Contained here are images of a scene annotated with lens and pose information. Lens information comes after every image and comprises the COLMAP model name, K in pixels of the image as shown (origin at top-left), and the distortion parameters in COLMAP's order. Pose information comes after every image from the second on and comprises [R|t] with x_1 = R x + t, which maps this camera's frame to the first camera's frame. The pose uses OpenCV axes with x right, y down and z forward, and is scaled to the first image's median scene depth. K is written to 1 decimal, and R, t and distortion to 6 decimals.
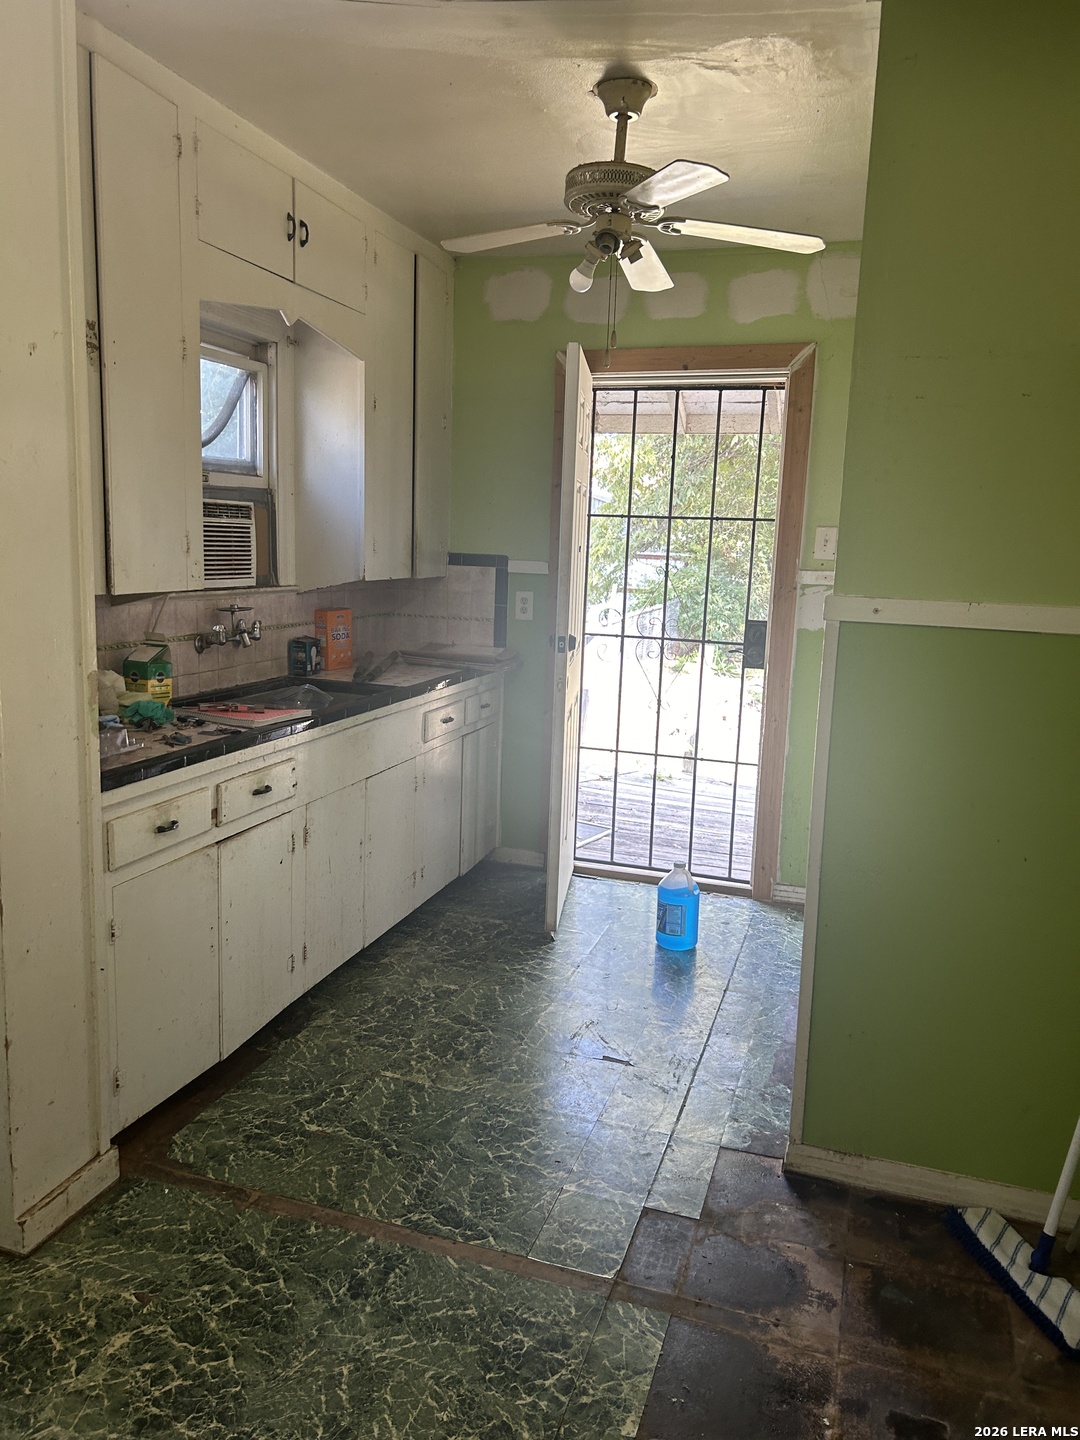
lens RADIAL K [[1076.5, 0, 541.2], [0, 1076.5, 715.9], [0, 0, 1]] dist [0.034212, -0.046127]
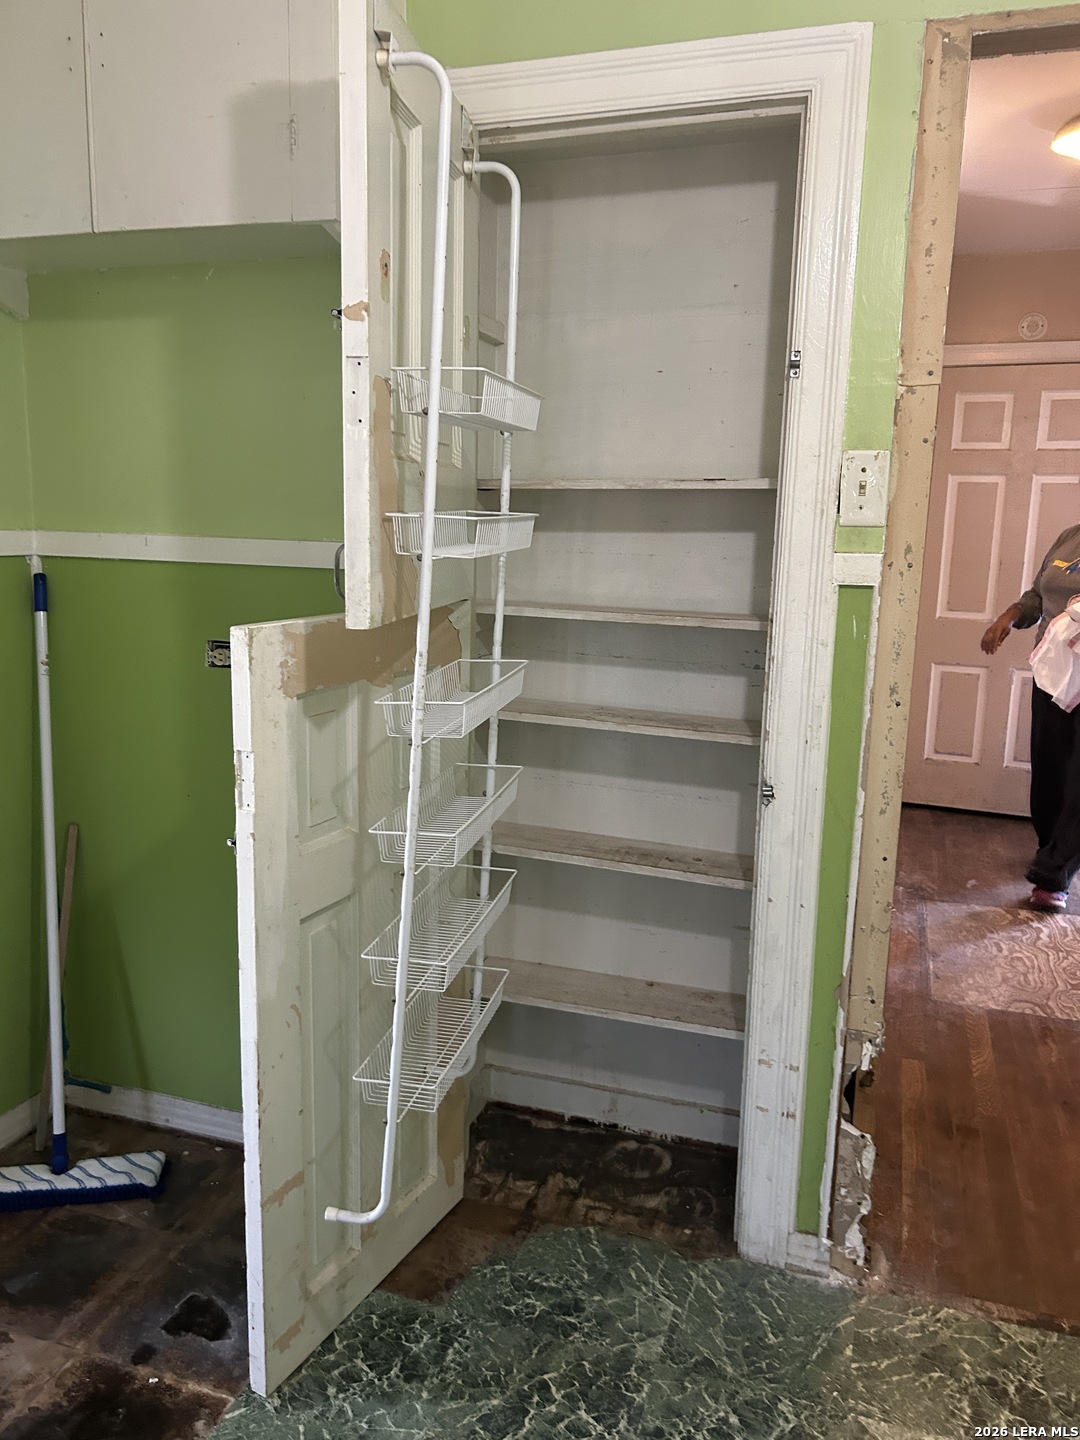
lens RADIAL K [[1076.5, 0, 532.1], [0, 1076.5, 707.3], [0, 0, 1]] dist [0.034212, -0.046127]
pose [[0.018311, -0.207086, 0.978151, -0.449995], [0.142533, 0.968864, 0.202452, -0.064365], [-0.989621, 0.135712, 0.047258, 0.437419]]
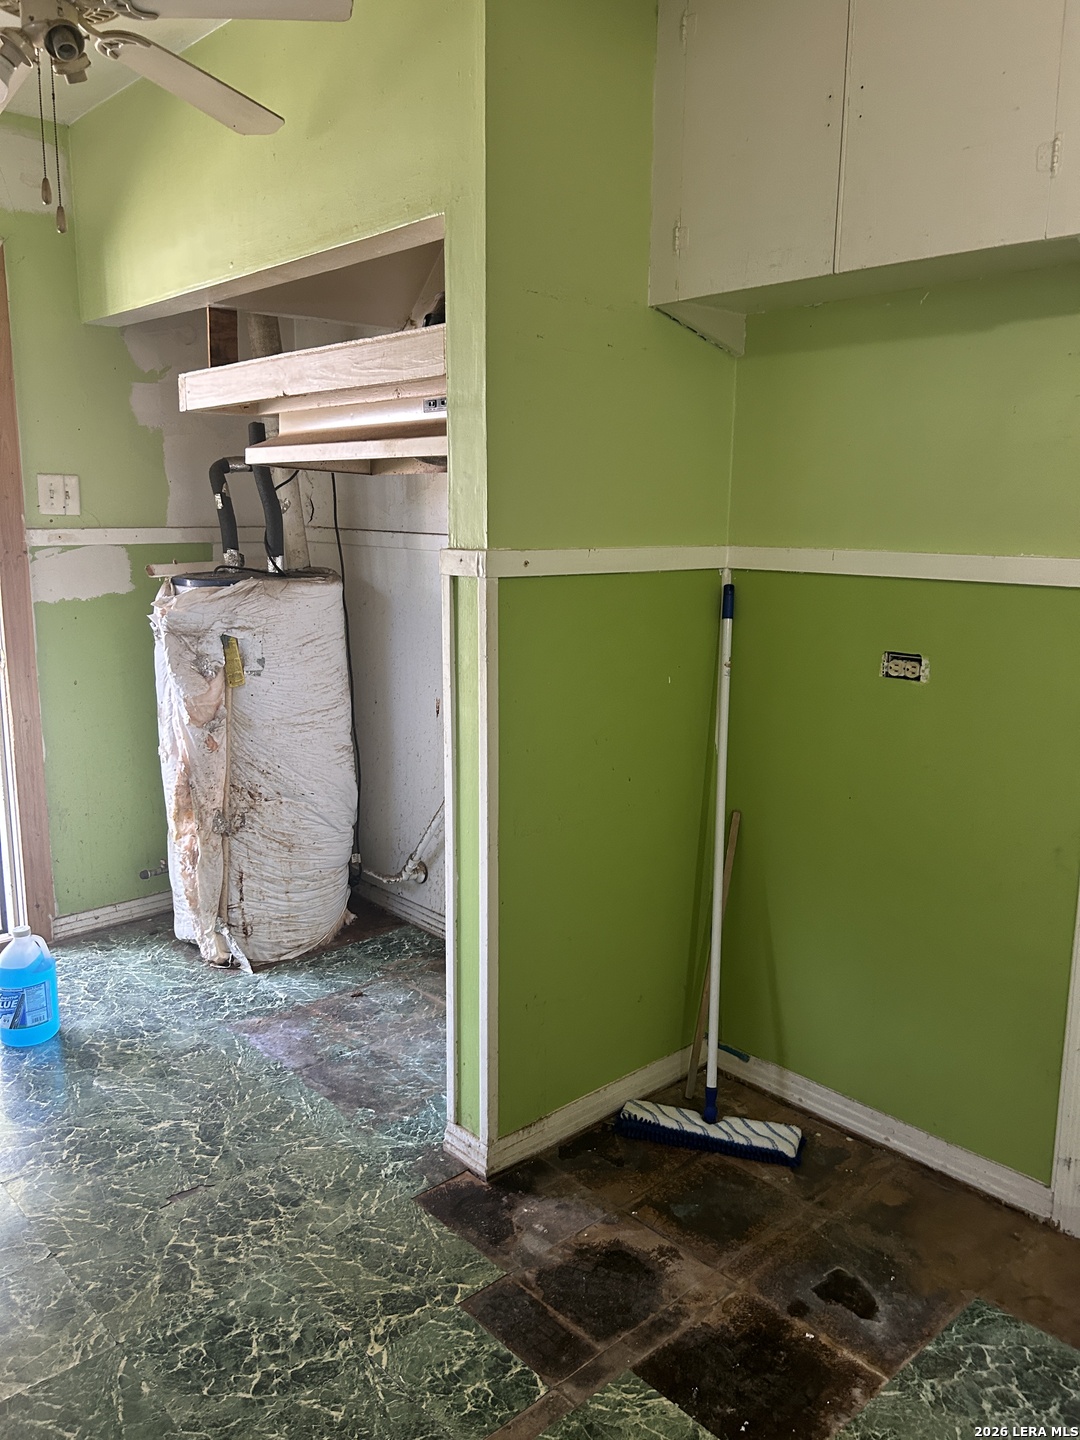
lens RADIAL K [[1076.5, 0, 534.0], [0, 1076.5, 713.4], [0, 0, 1]] dist [0.034212, -0.046127]
pose [[0.500255, -0.187842, 0.845257, -0.521712], [0.151805, 0.980092, 0.127962, -0.090255], [-0.852467, 0.064301, 0.518812, 0.525836]]
